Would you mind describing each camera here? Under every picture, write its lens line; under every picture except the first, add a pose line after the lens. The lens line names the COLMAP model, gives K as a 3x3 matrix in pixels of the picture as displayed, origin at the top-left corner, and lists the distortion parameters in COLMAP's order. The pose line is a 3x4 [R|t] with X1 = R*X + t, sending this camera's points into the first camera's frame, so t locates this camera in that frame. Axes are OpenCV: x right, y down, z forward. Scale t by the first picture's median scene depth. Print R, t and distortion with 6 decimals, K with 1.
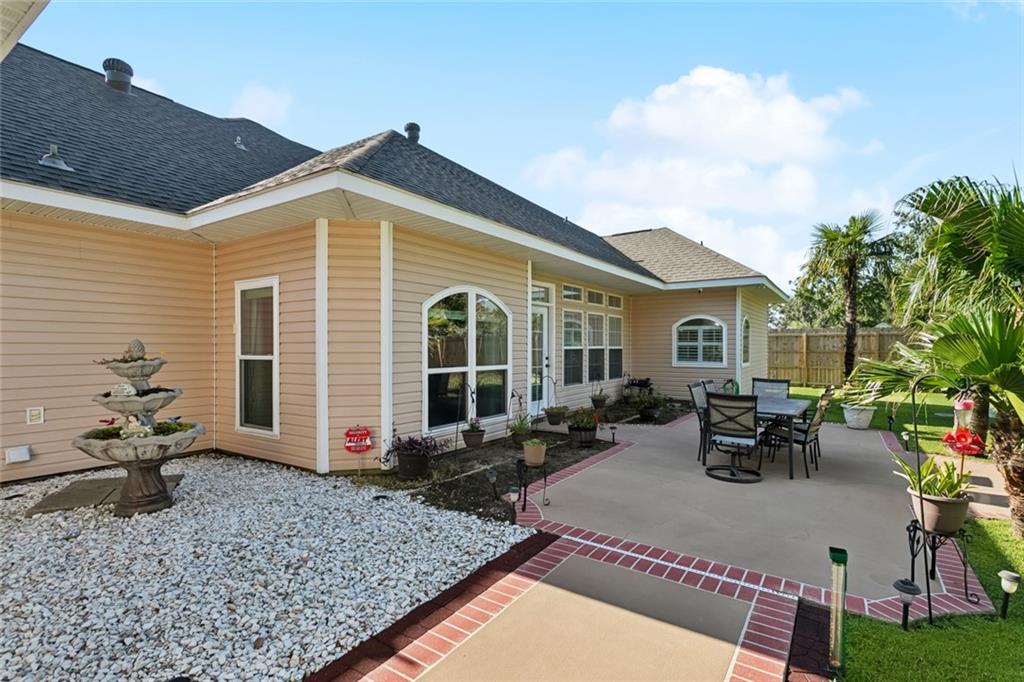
lens RADIAL K [[489.4, 0, 507.9], [0, 489.4, 350.0], [0, 0, 1]] dist [-0.001405, 0.003035]
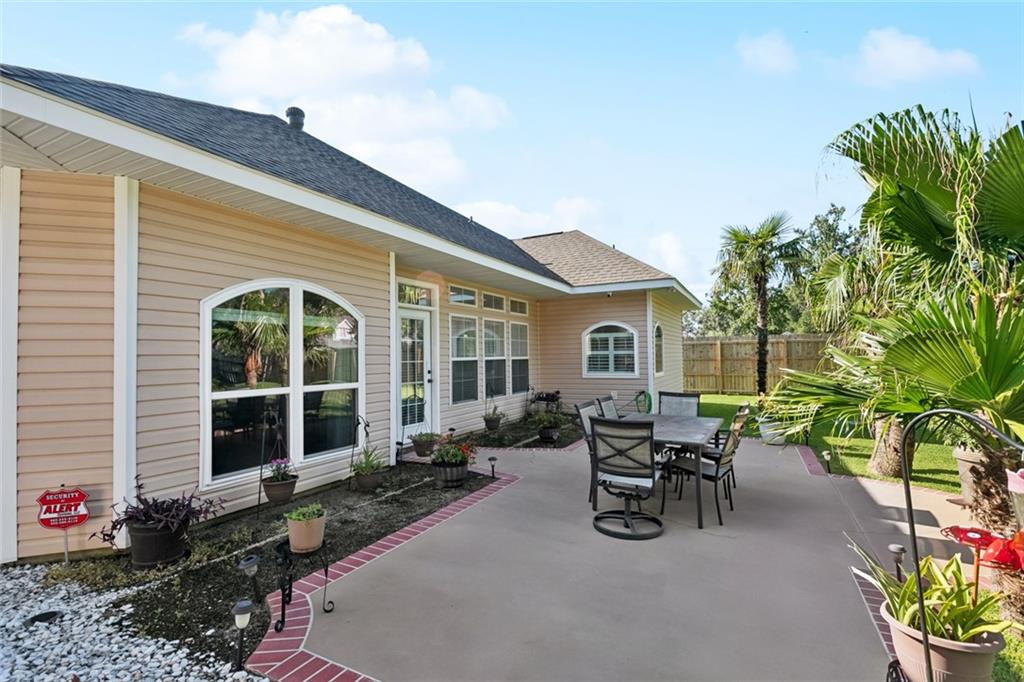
lens RADIAL K [[489.4, 0, 497.4], [0, 489.4, 345.6], [0, 0, 1]] dist [-0.001405, 0.003035]
pose [[0.993021, -0.010820, 0.117439, 0.140465], [0.014496, 0.999430, -0.030496, -0.001396], [-0.117043, 0.031985, 0.992612, 0.213214]]
